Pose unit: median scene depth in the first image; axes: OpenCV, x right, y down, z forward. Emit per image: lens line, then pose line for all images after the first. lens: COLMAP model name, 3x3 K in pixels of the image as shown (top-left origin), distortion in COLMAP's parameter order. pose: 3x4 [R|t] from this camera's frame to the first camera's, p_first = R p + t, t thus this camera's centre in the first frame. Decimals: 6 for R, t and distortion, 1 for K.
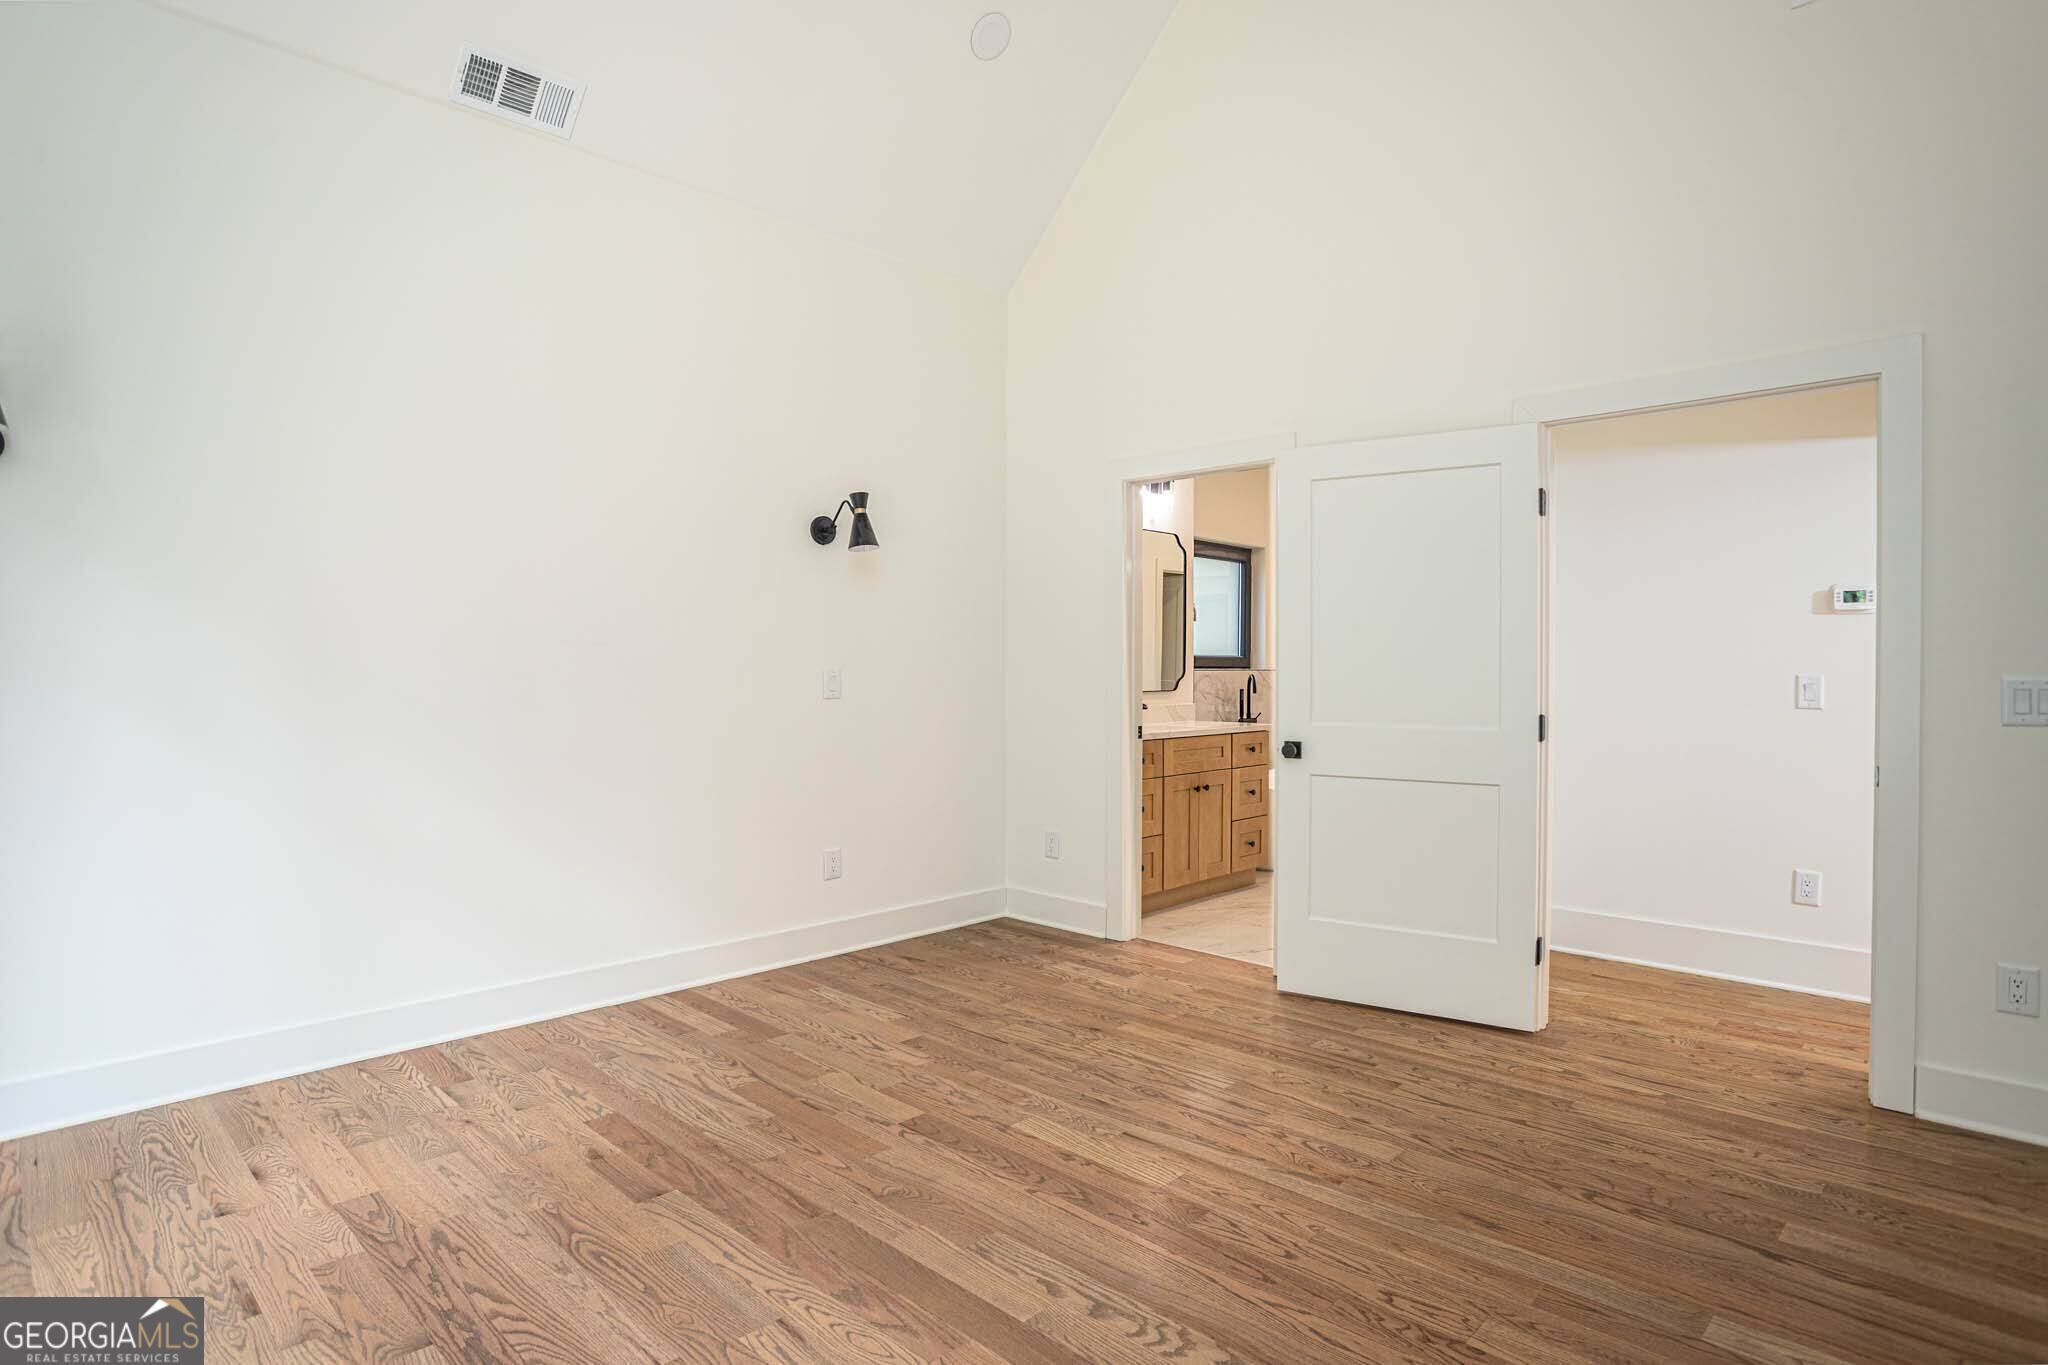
lens RADIAL K [[1048.0, 0, 1023.3], [0, 1048.0, 658.4], [0, 0, 1]] dist [-0.027987, 0.000393]
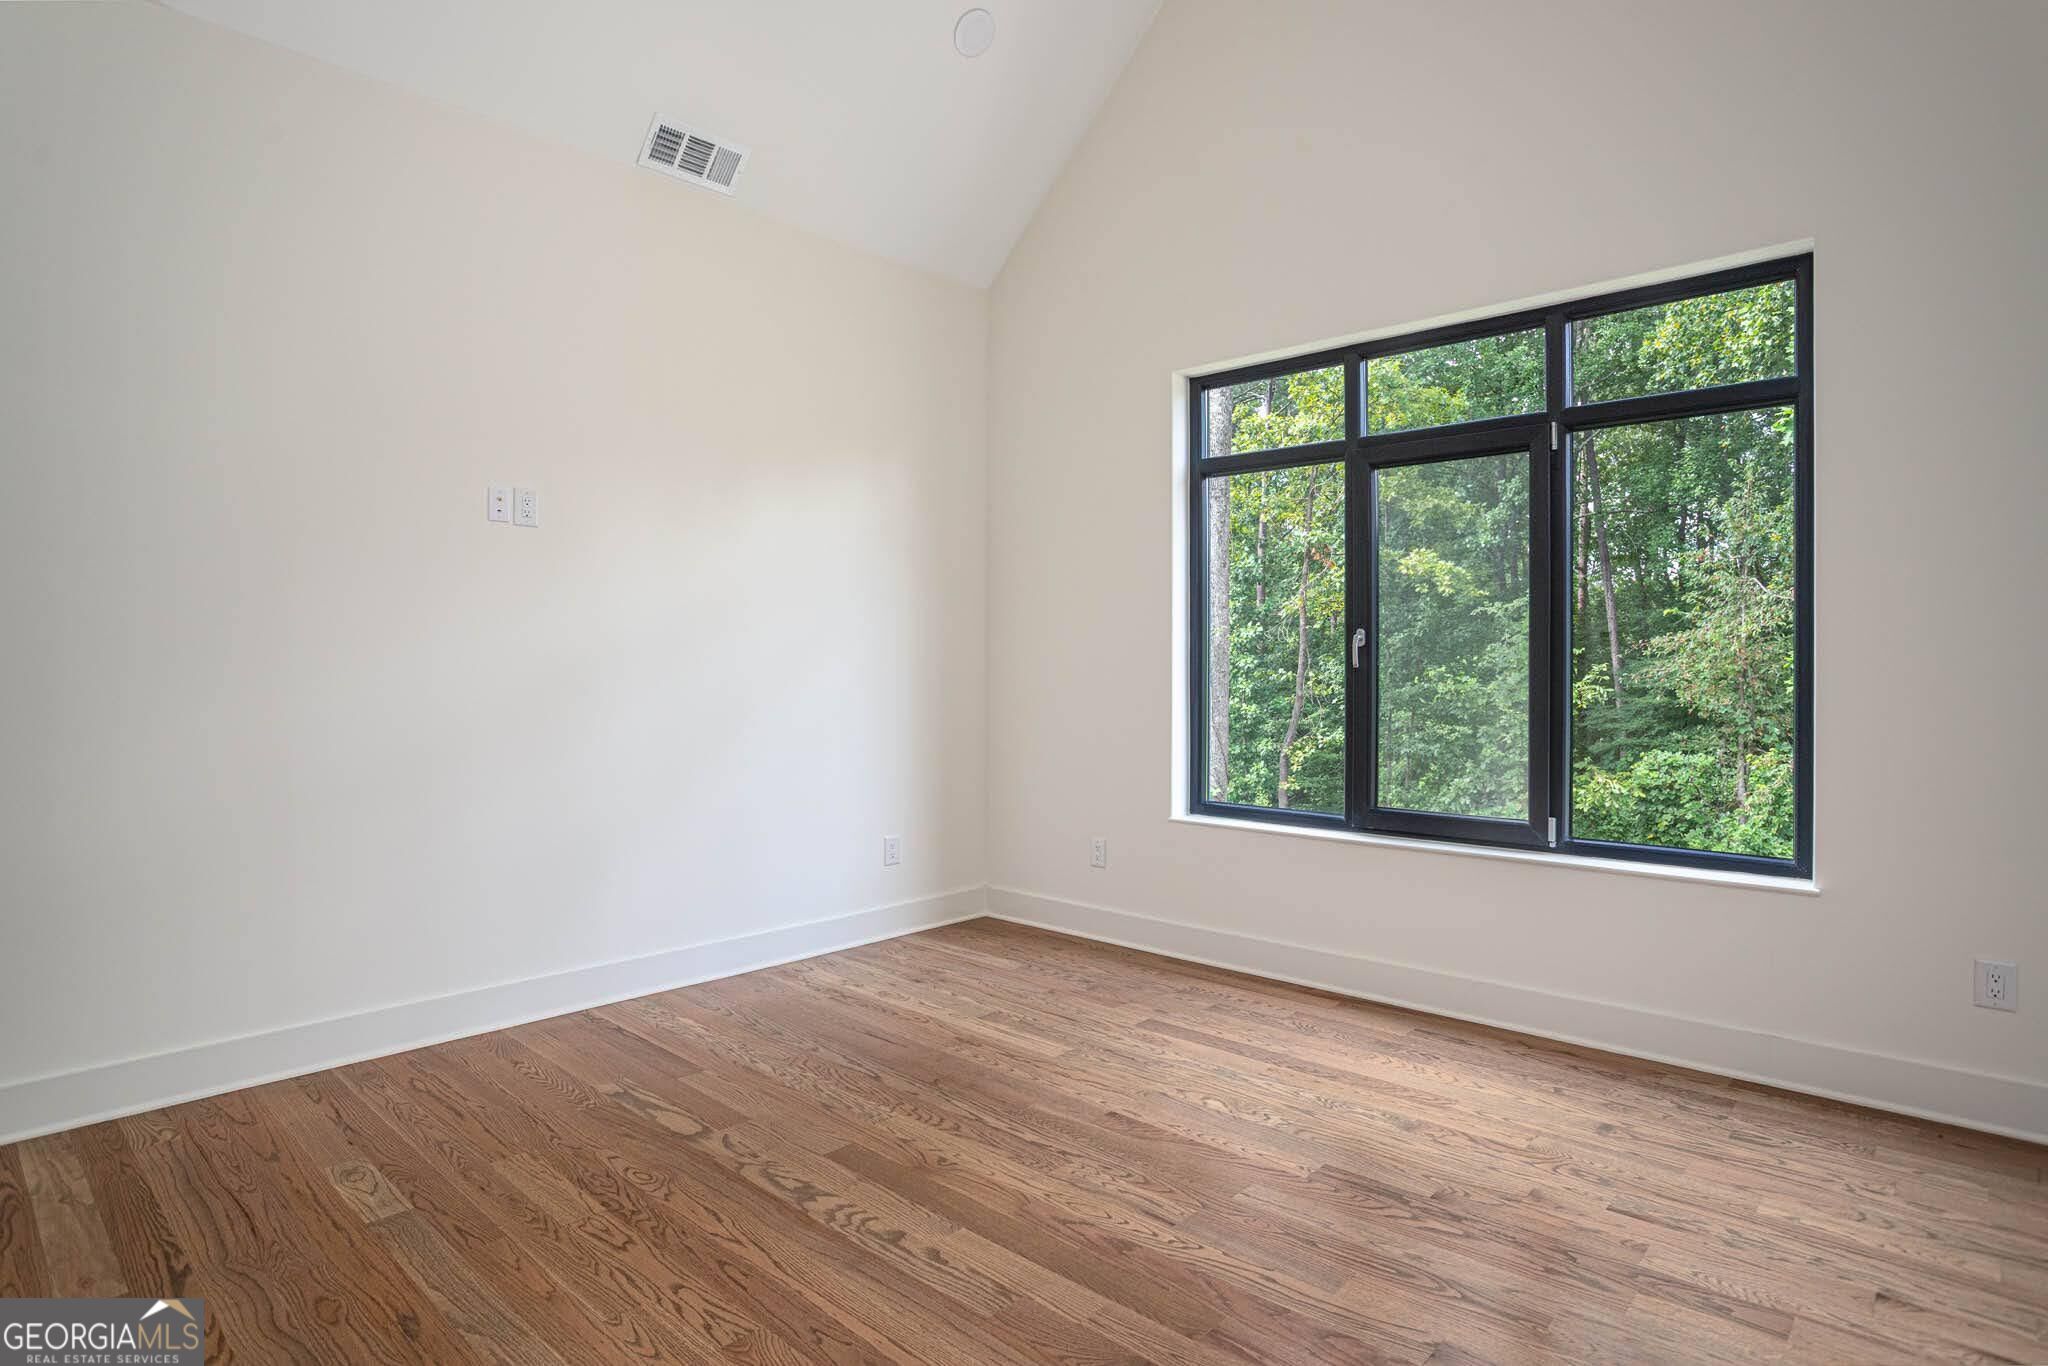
lens RADIAL K [[1124.0, 0, 1024.0], [0, 1124.0, 683.0], [0, 0, 1]] dist [-0.047523, 0.000799]
pose [[-0.999737, -0.003081, -0.022746, -0.027743], [-0.003396, 0.999899, 0.013787, 0.010026], [0.022701, 0.013860, -0.999646, 1.666632]]
